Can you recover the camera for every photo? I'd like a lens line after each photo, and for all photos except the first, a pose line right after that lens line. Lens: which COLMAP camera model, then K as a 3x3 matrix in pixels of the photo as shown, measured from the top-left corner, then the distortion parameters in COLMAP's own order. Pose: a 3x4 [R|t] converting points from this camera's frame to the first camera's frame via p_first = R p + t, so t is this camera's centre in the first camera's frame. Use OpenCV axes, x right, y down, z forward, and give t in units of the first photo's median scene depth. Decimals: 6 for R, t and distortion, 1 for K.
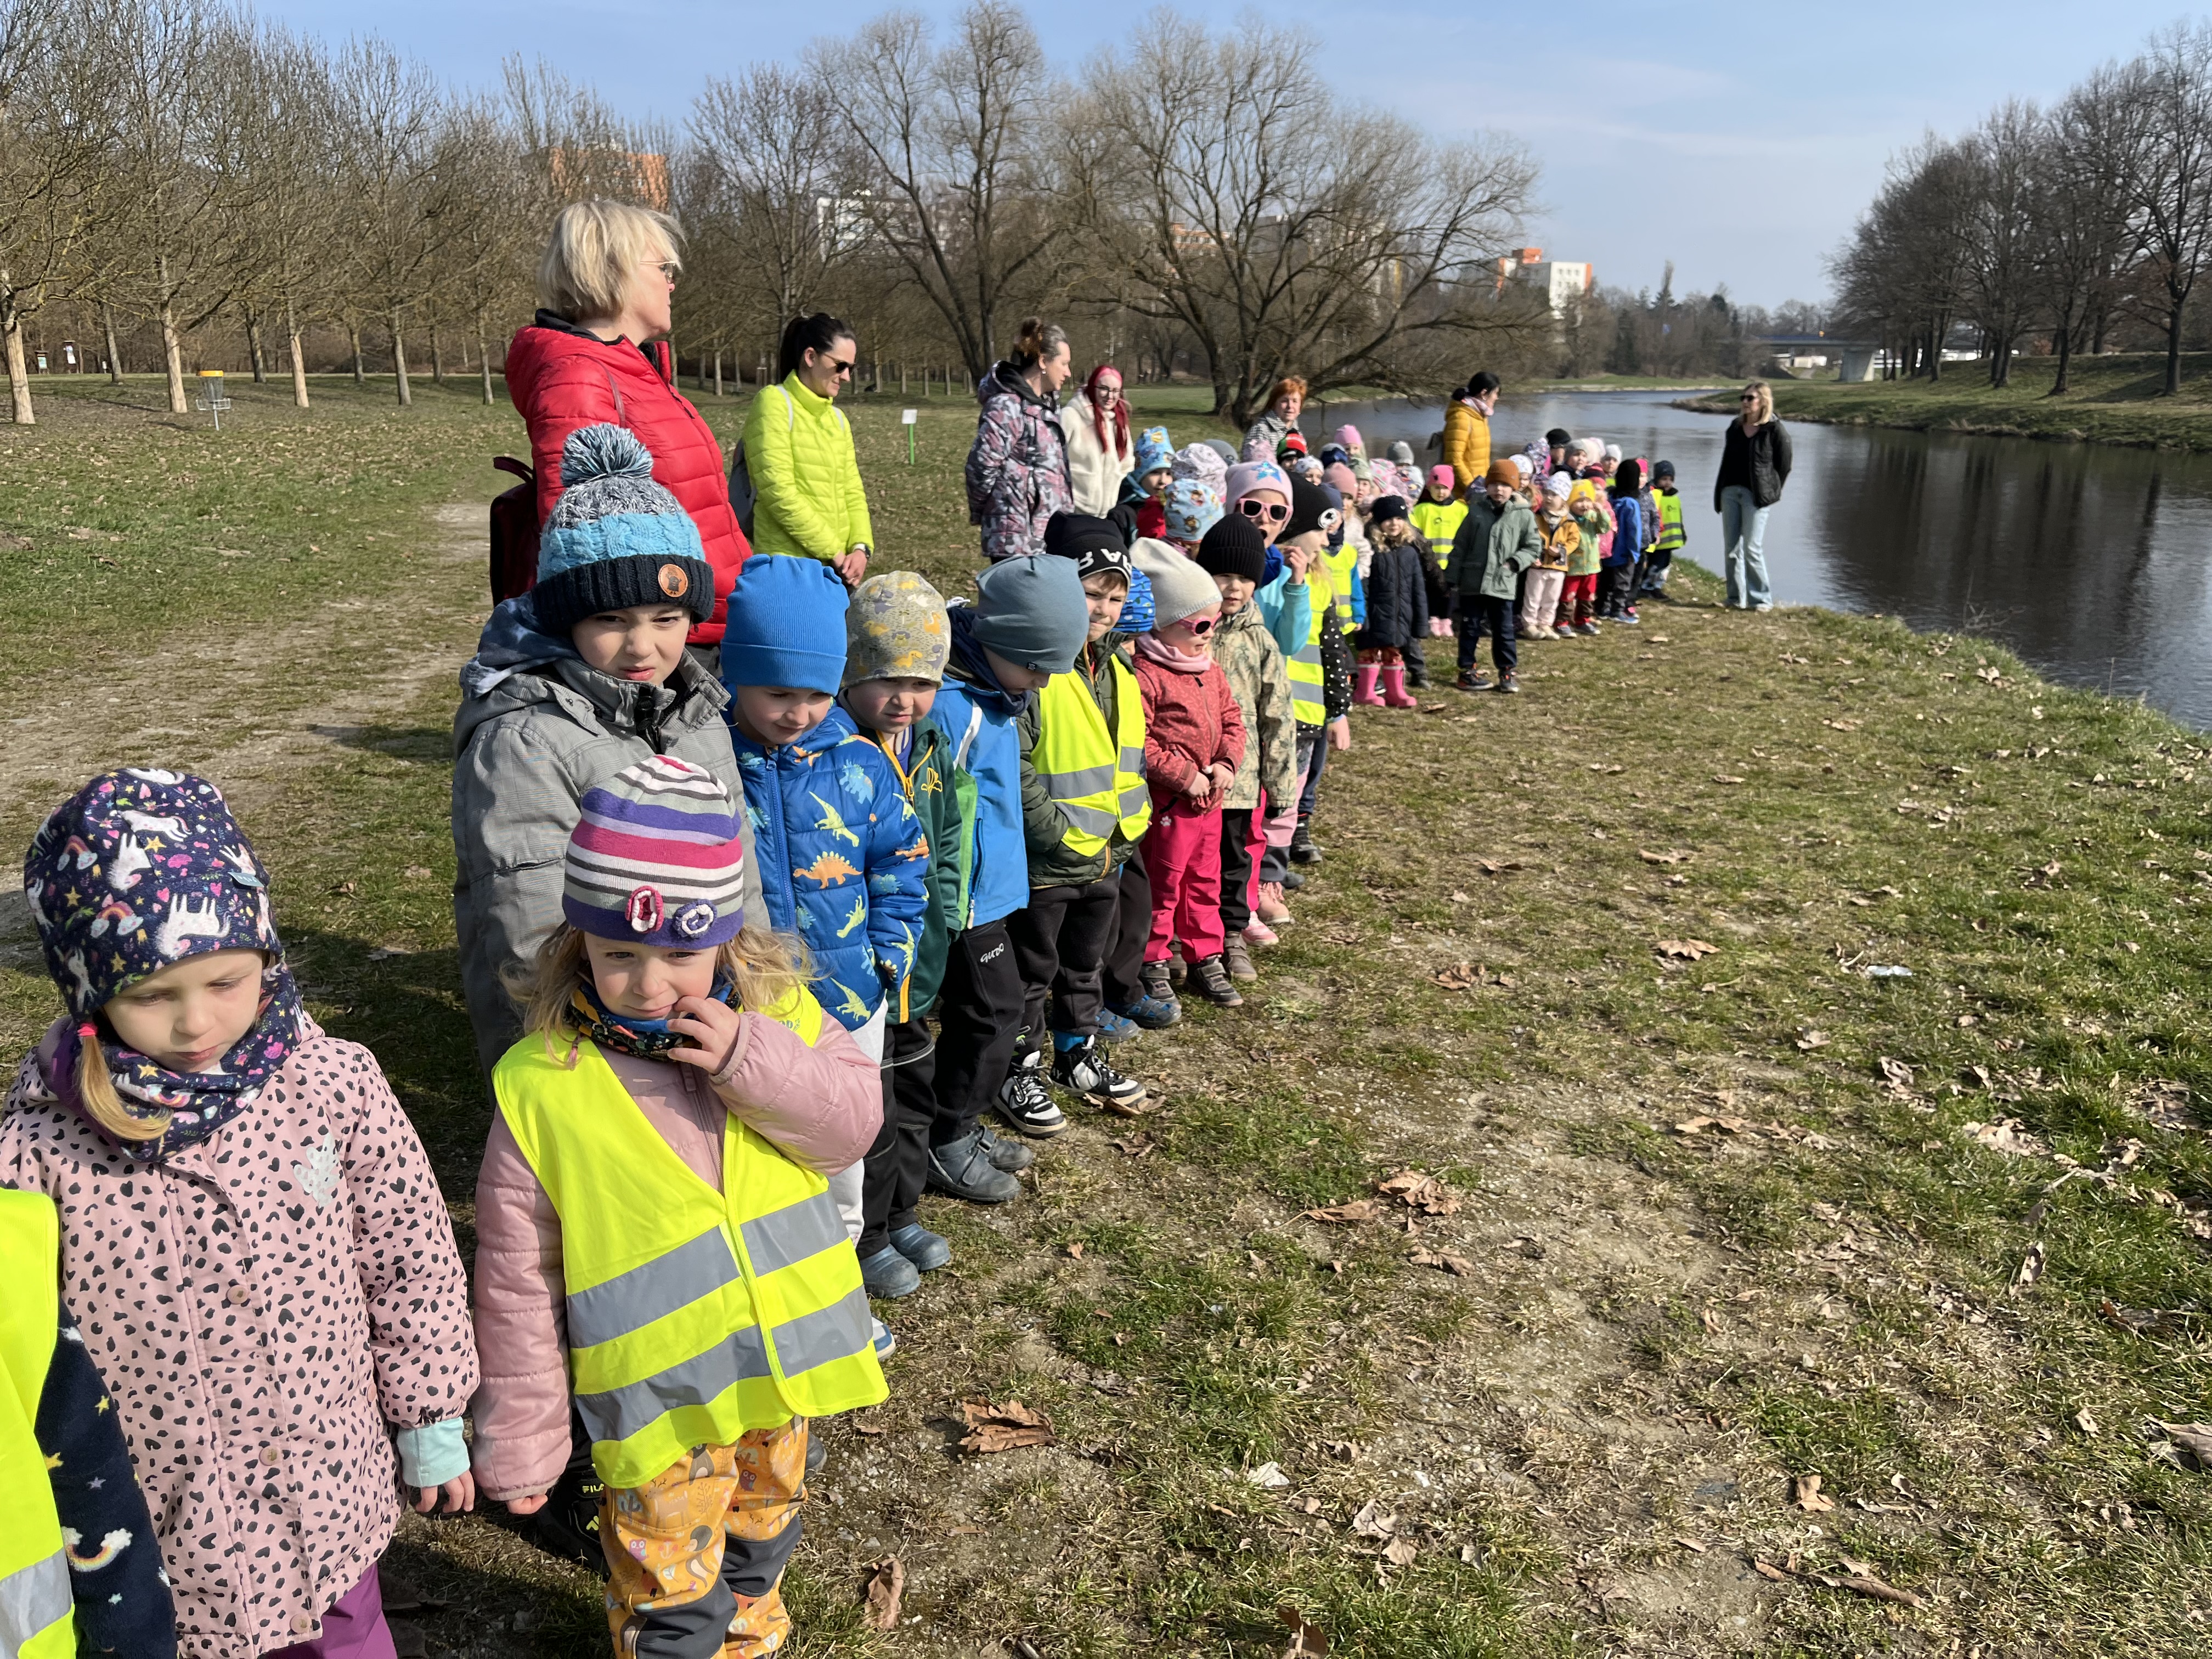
lens RADIAL K [[1686.6, 0, 1106.0], [0, 1686.6, 829.5], [0, 0, 1]] dist [0.020029, -0.003827]
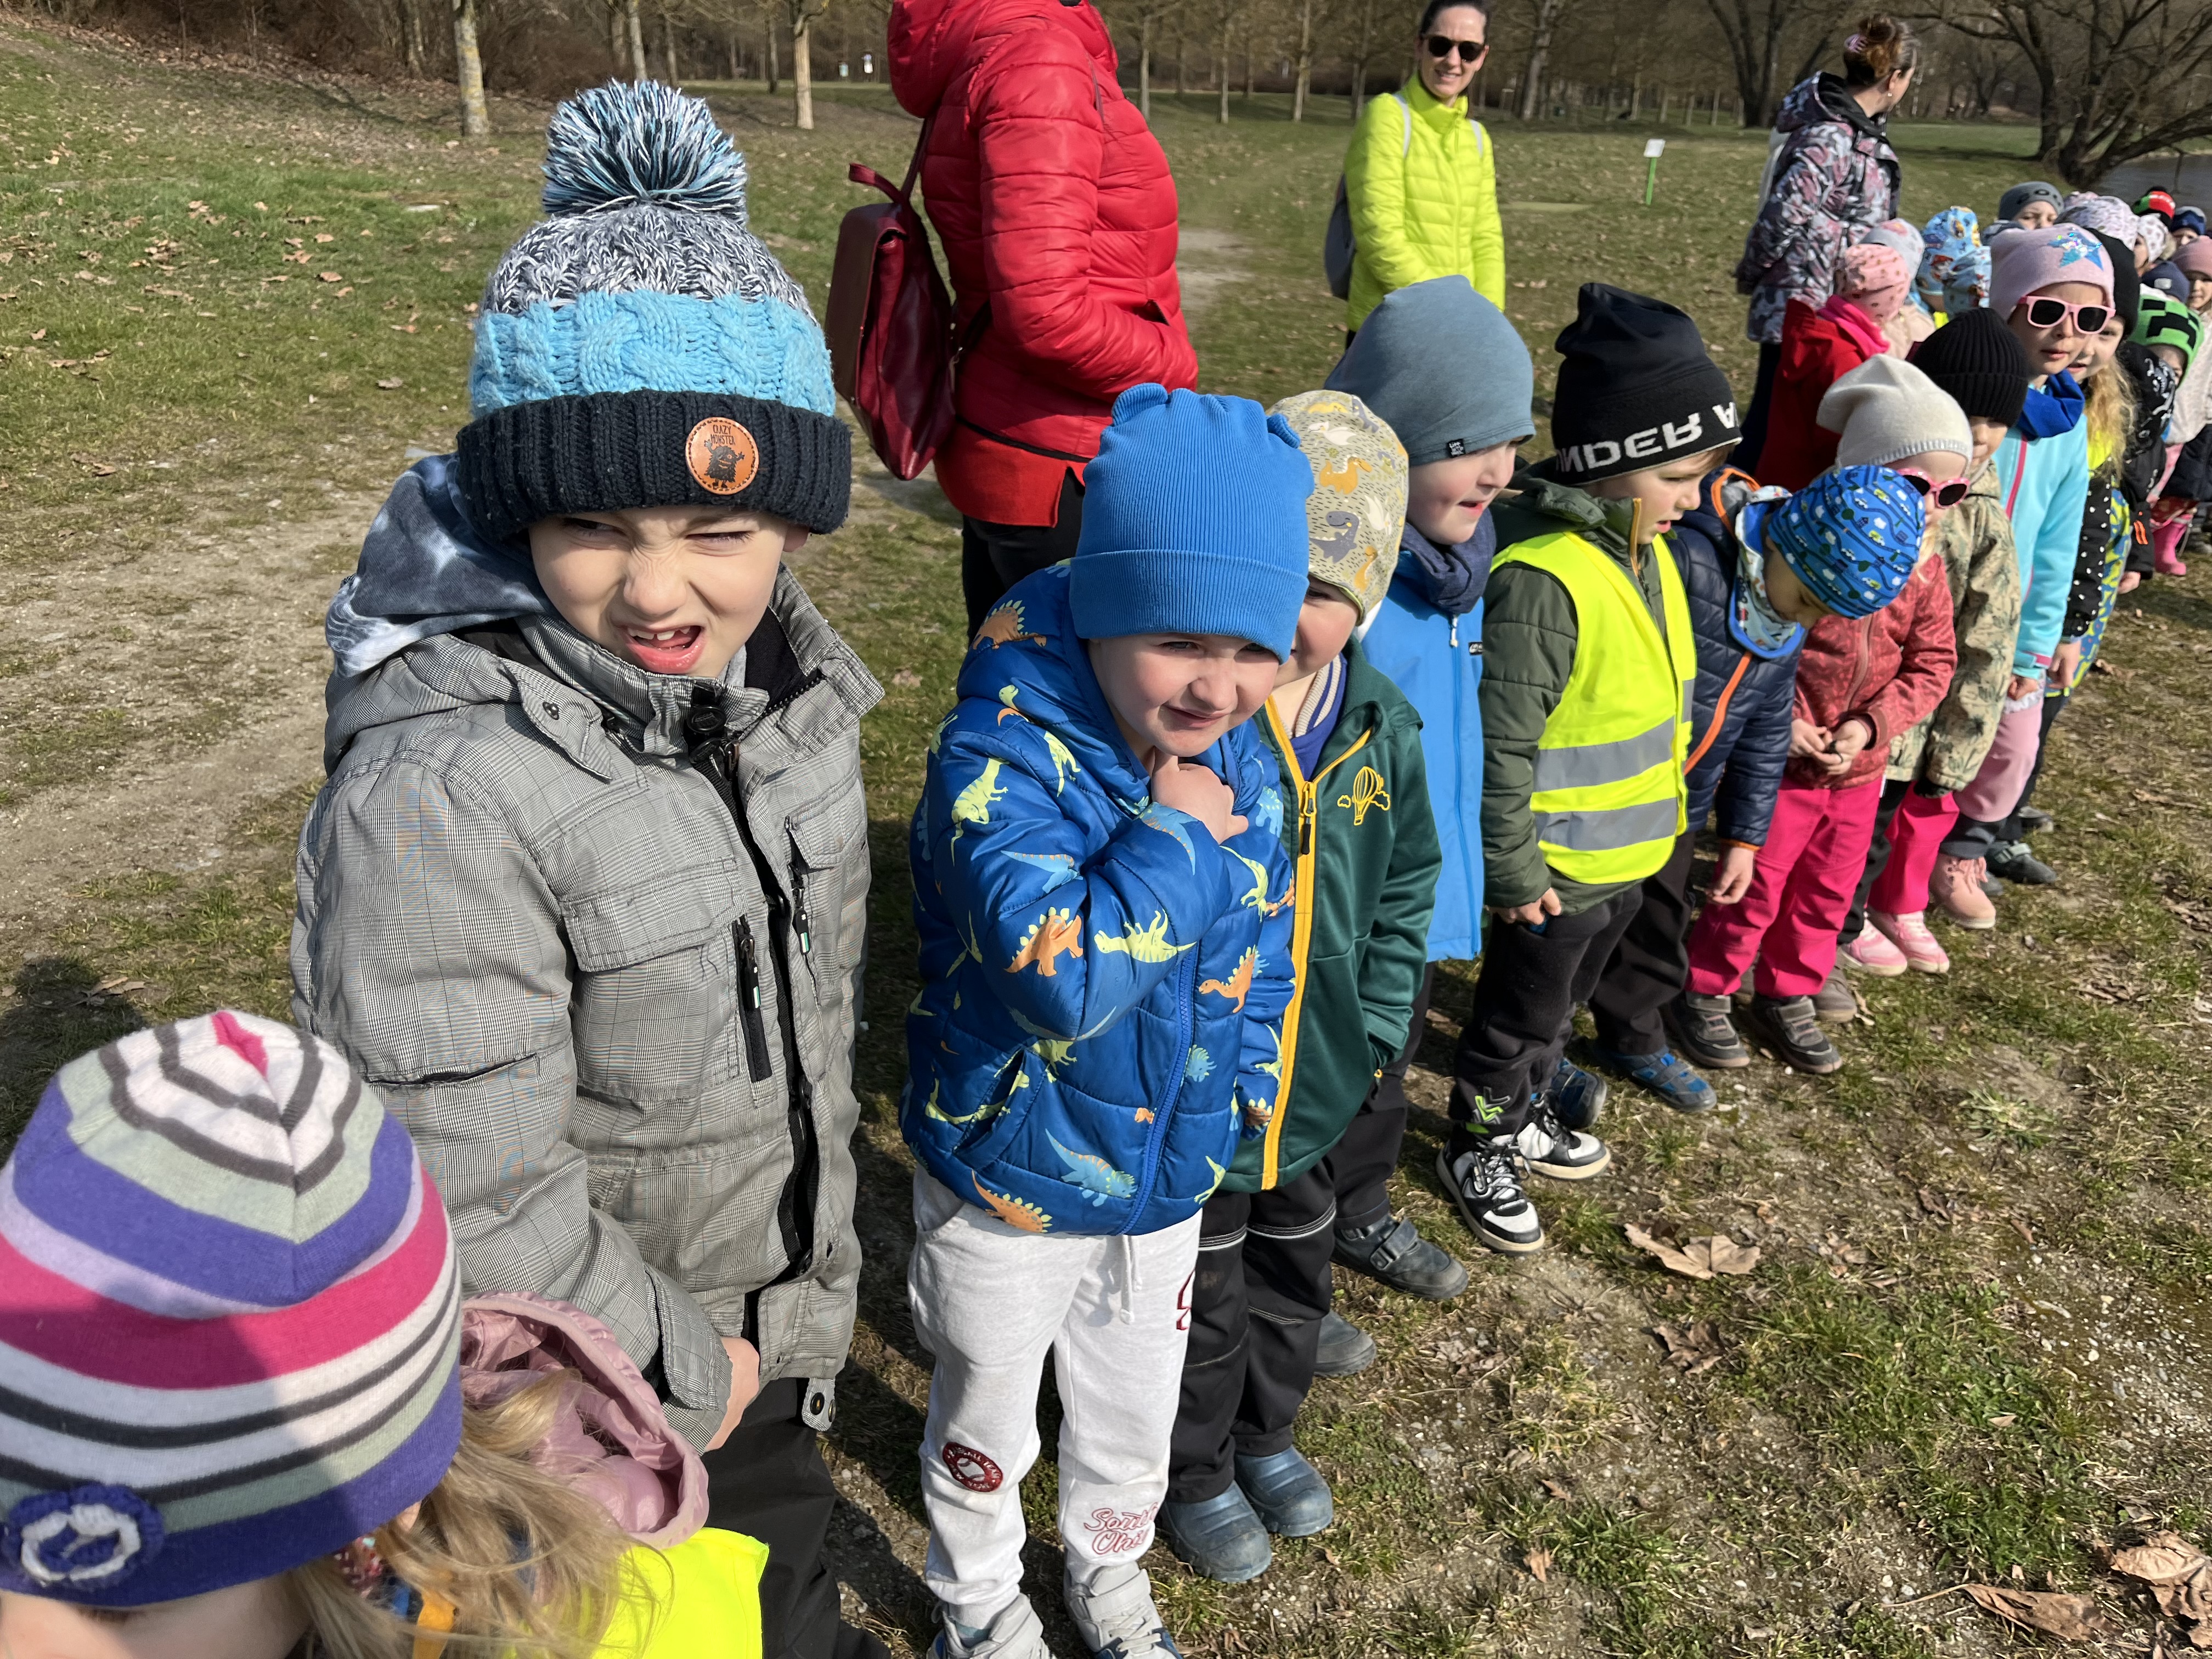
lens RADIAL K [[1667.1, 0, 1128.4], [0, 1667.1, 836.3], [0, 0, 1]] dist [0.071278, -0.112079]
pose [[0.920175, 0.177251, -0.349084, 0.009078], [-0.123218, 0.977447, 0.171507, -0.074079], [0.371610, -0.114803, 0.921263, 0.331759]]
